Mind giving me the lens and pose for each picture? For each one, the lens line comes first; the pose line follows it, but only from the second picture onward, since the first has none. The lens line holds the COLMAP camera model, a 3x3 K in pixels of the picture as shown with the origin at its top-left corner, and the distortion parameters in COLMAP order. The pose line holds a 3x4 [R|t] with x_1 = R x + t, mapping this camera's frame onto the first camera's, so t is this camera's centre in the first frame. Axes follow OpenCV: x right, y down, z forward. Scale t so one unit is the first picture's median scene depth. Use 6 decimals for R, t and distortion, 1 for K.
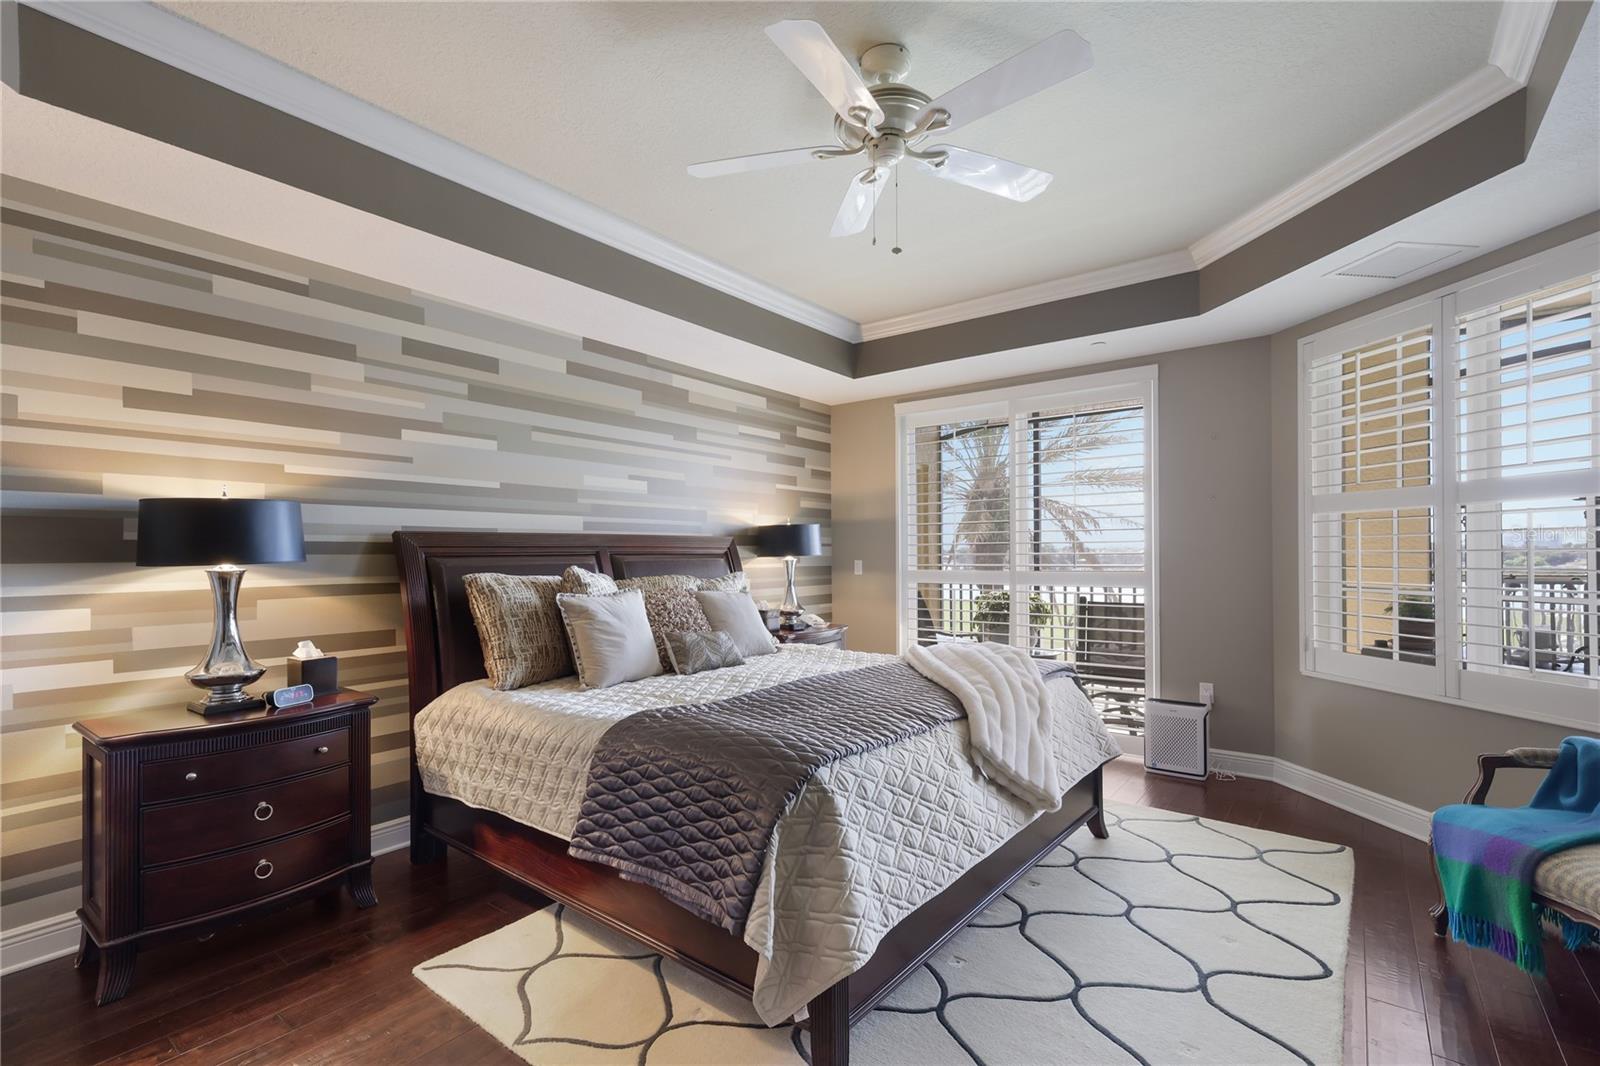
lens RADIAL K [[727.5, 0, 789.4], [0, 727.5, 543.1], [0, 0, 1]] dist [0.011249, -0.000022]
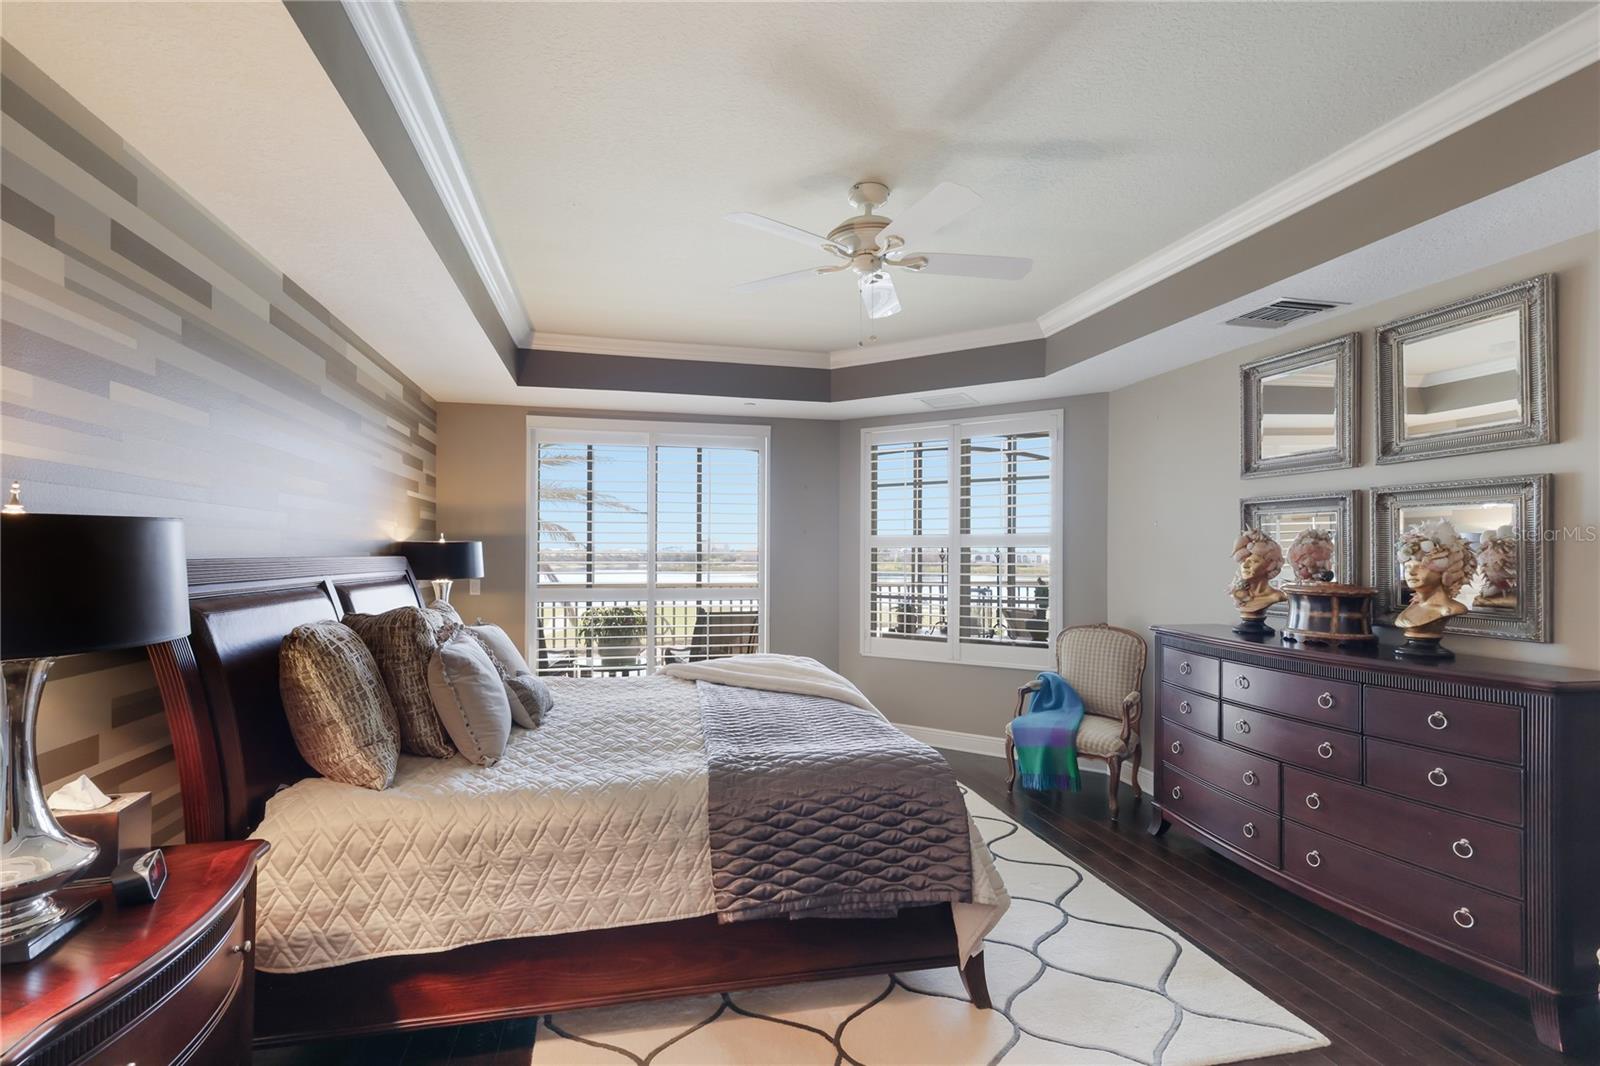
lens RADIAL K [[727.5, 0, 782.5], [0, 727.5, 542.8], [0, 0, 1]] dist [0.011249, -0.000022]
pose [[0.634622, 0.021296, 0.772529, -0.566752], [-0.019700, 0.999741, -0.011377, -0.029636], [-0.772571, -0.007999, 0.634878, 0.202442]]
